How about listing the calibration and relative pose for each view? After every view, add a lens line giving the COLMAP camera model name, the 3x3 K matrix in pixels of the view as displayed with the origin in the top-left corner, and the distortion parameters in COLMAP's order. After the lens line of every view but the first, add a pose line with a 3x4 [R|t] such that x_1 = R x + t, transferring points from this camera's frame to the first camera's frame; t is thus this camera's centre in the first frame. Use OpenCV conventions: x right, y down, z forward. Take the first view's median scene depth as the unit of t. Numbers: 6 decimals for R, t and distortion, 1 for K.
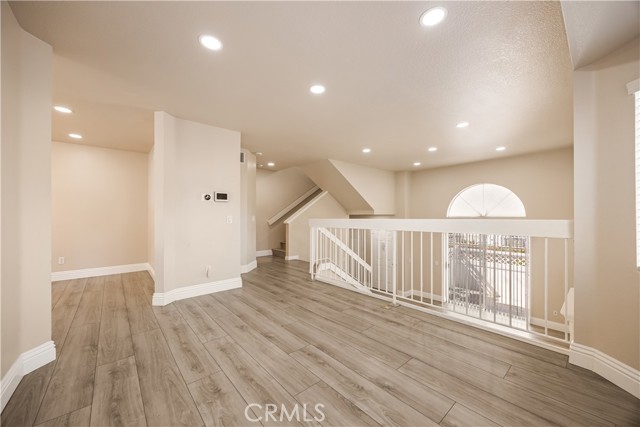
lens RADIAL K [[243.9, 0, 322.3], [0, 243.9, 214.3], [0, 0, 1]] dist [-0.000252, -0.000130]
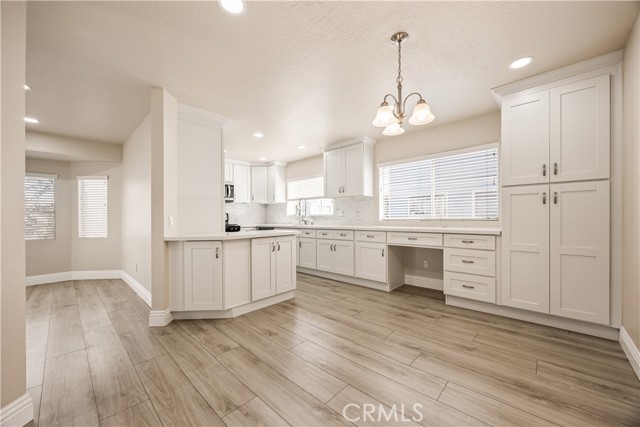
lens RADIAL K [[243.9, 0, 322.3], [0, 243.9, 214.3], [0, 0, 1]] dist [-0.000252, -0.000130]
pose [[-0.994041, 0.017464, -0.107598, -1.471937], [0.019166, 0.999707, -0.014806, 0.024746], [0.107308, -0.016780, -0.994084, 1.878684]]
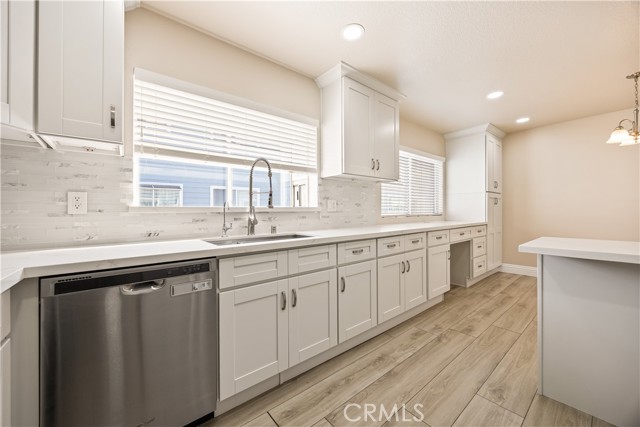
lens RADIAL K [[243.9, 0, 322.3], [0, 243.9, 214.3], [0, 0, 1]] dist [-0.000252, -0.000130]
pose [[-0.020721, 0.016484, -0.999649, -0.777683], [0.013835, 0.999773, 0.016199, 0.008789], [0.999690, -0.013495, -0.020944, -0.113783]]
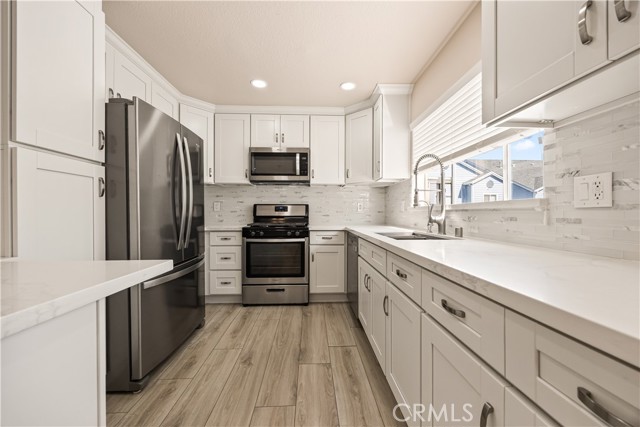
lens RADIAL K [[248.1, 0, 322.6], [0, 248.1, 212.9], [0, 0, 1]] dist [-0.001481, -0.000139]
pose [[-0.788569, 0.010589, 0.614855, -1.741280], [0.006117, 0.999937, -0.009376, 0.024328], [-0.614916, -0.003633, -0.788585, 0.467538]]
